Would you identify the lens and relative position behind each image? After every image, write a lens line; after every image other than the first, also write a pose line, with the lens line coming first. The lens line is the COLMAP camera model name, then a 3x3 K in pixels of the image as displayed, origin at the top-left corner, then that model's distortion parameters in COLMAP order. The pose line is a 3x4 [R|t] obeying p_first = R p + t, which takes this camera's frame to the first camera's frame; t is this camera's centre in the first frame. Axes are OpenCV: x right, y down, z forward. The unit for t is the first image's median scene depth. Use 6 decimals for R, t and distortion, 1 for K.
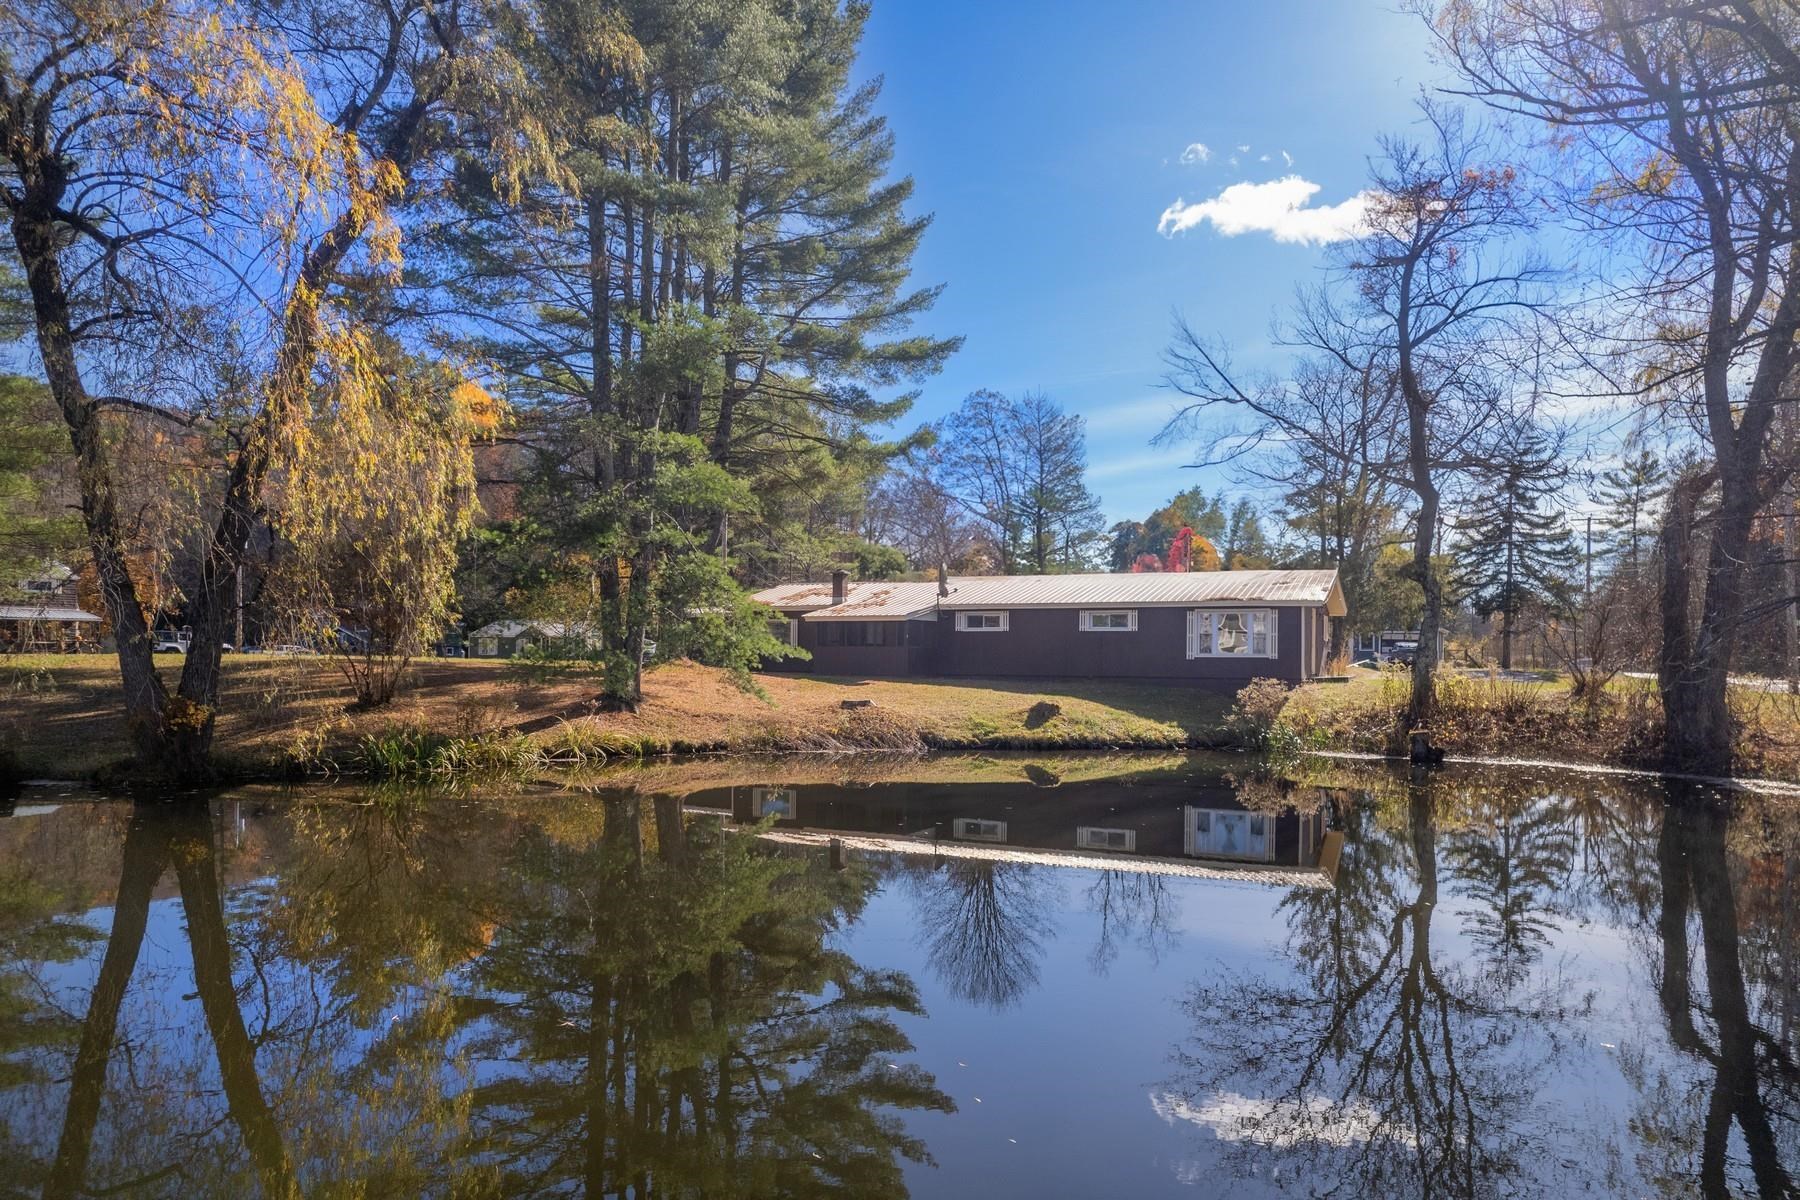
lens RADIAL K [[1165.2, 0, 900.0], [0, 1165.2, 600.0], [0, 0, 1]] dist [-0.009365, -0.000382]
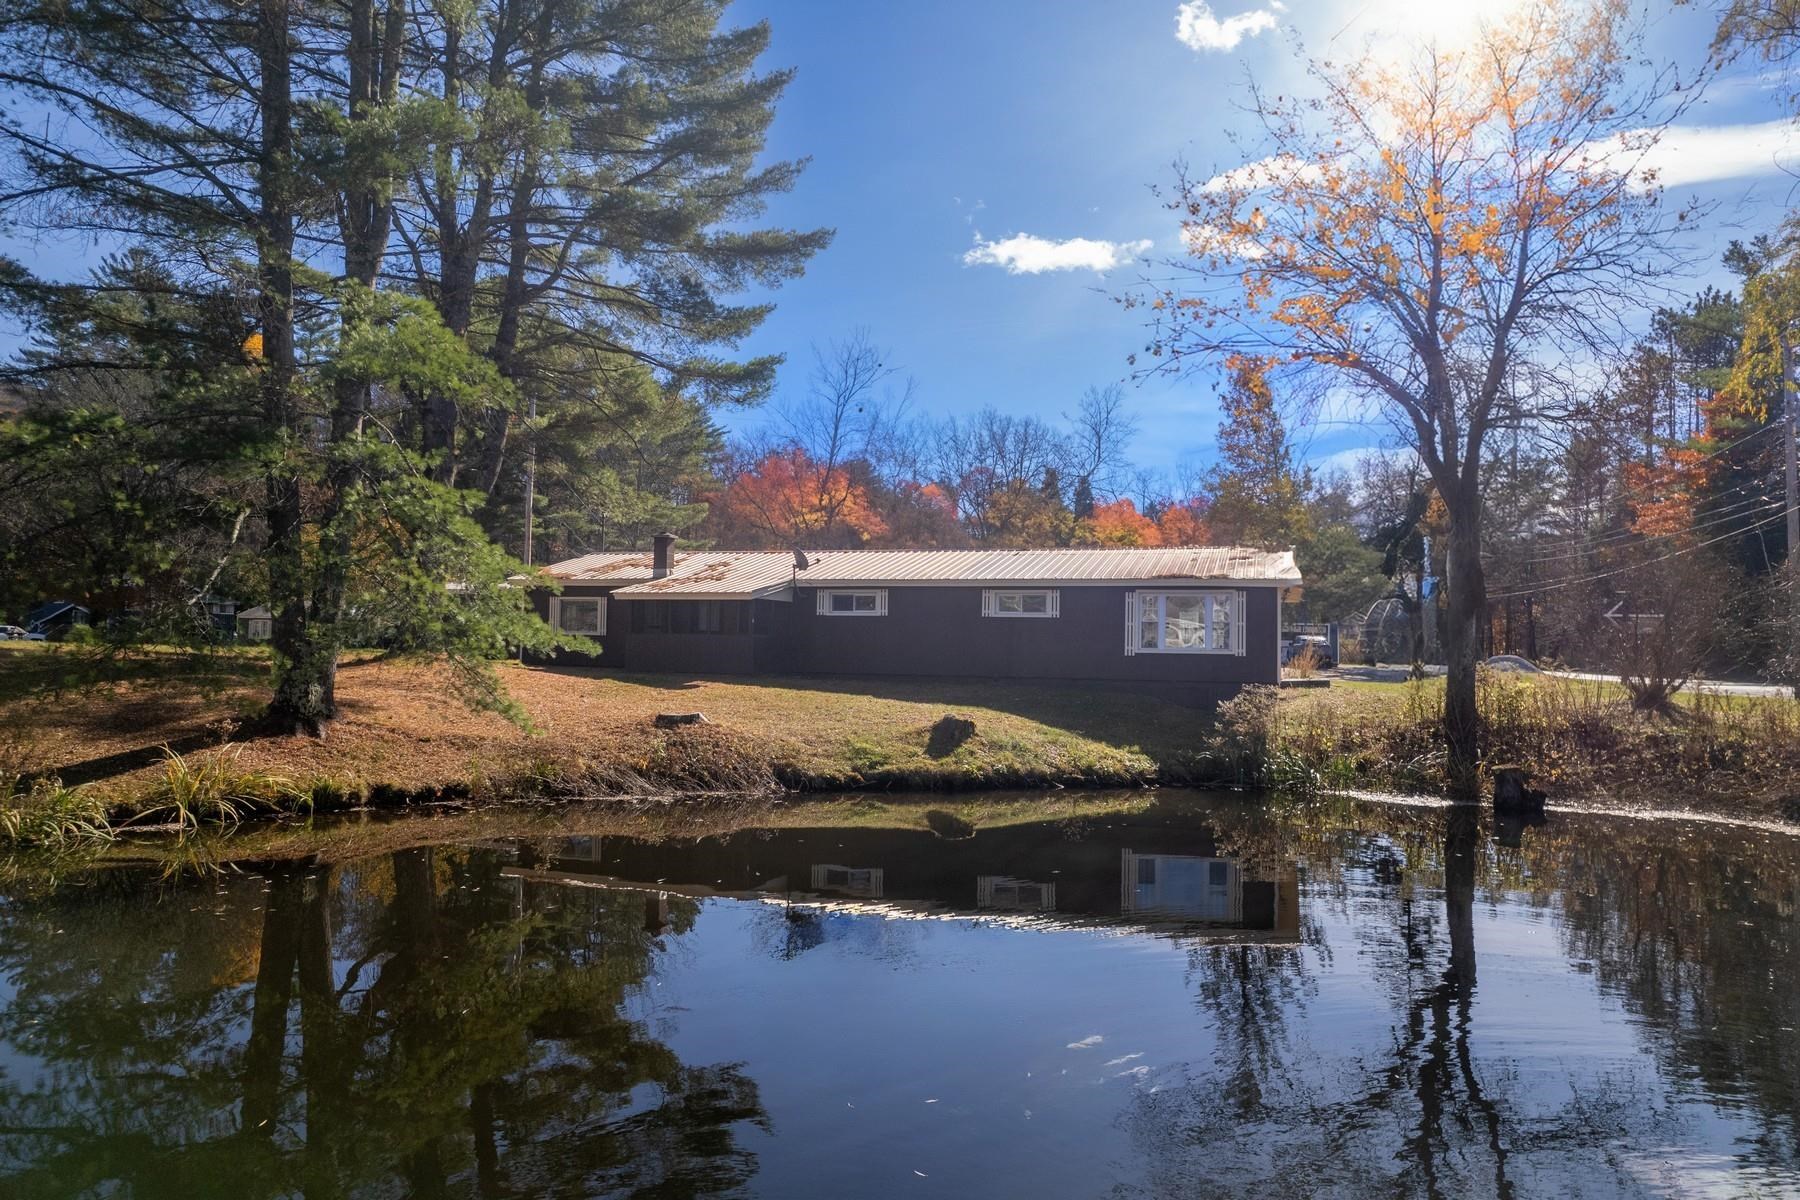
lens RADIAL K [[1142.7, 0, 900.0], [0, 1142.7, 600.0], [0, 0, 1]] dist [-0.053204, -0.000286]
pose [[0.989883, 0.014857, 0.141105, -0.004609], [-0.016251, 0.999830, 0.008731, 0.012396], [-0.140952, -0.010936, 0.989956, 0.334026]]
